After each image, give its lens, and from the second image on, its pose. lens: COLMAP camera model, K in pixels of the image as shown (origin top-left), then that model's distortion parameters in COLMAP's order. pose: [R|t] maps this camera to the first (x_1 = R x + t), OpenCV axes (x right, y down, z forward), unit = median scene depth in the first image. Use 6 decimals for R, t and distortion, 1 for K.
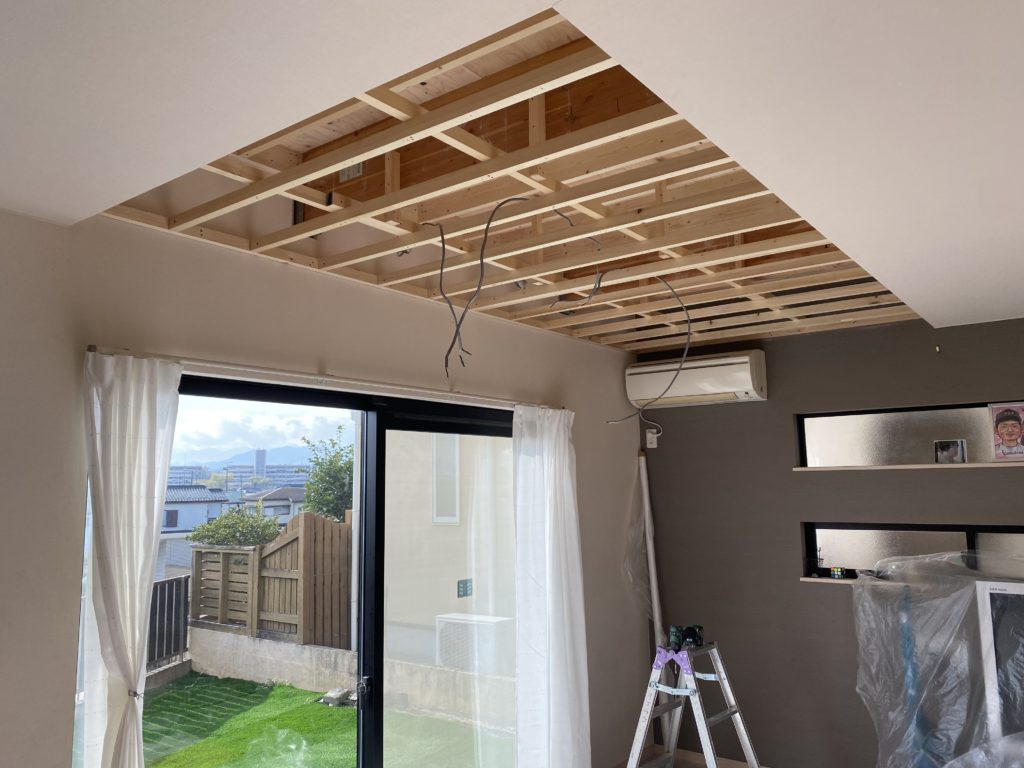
lens RADIAL K [[791.8, 0, 500.1], [0, 791.8, 369.6], [0, 0, 1]] dist [0.007640, -0.005179]
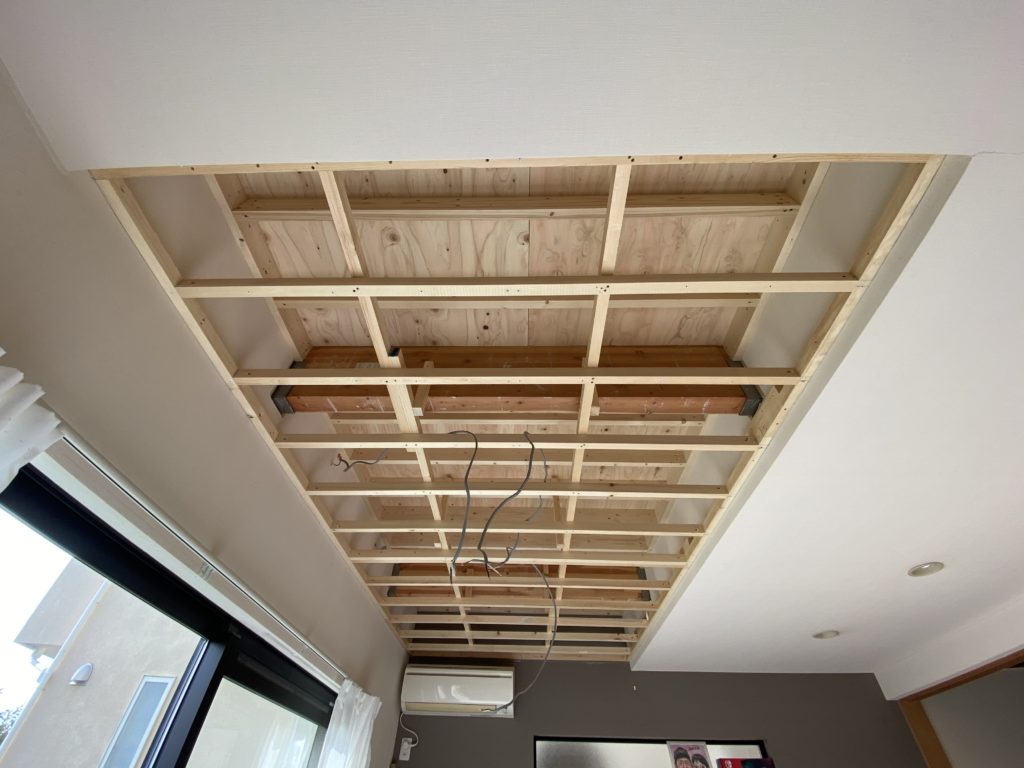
lens RADIAL K [[415.6, 0, 512.0], [0, 415.6, 384.0], [0, 0, 1]] dist [0.020272, -0.020962]
pose [[0.798738, 0.460811, 0.386874, -0.153513], [-0.122021, 0.753689, -0.645805, 0.066314], [-0.589177, 0.468622, 0.658228, 0.335034]]
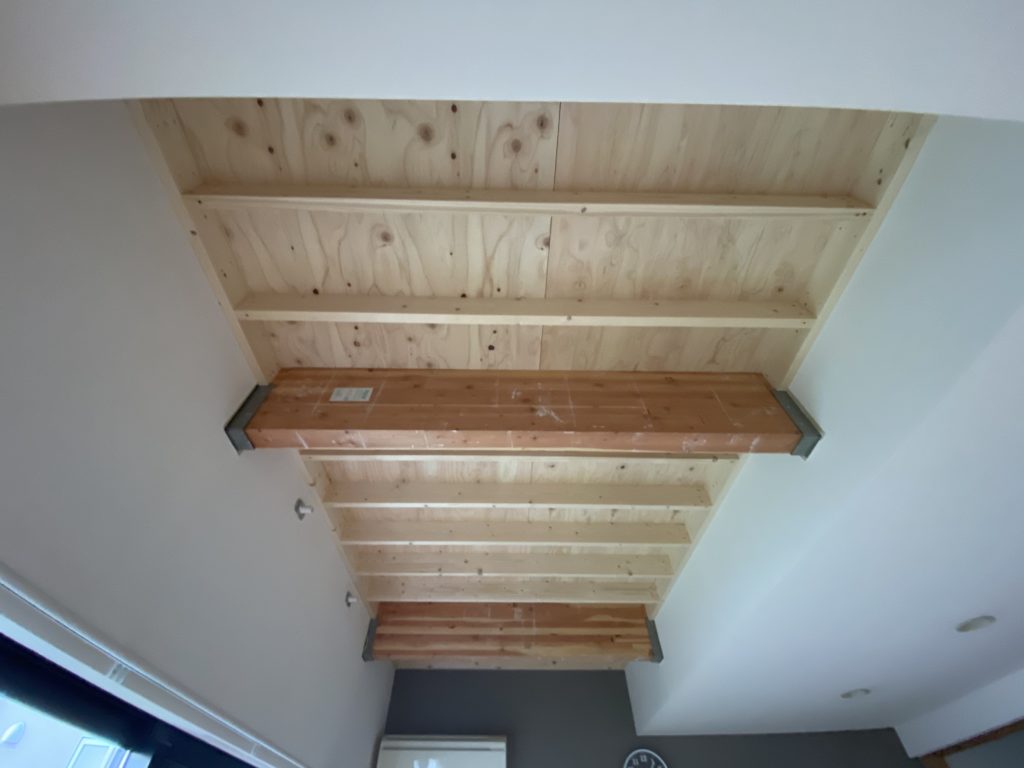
lens RADIAL K [[415.6, 0, 512.0], [0, 415.6, 384.0], [0, 0, 1]] dist [0.020272, -0.020962]
pose [[0.775350, 0.492821, 0.394918, -0.150662], [-0.098272, 0.711867, -0.695405, 0.029595], [-0.623839, 0.500373, 0.600376, 0.382763]]
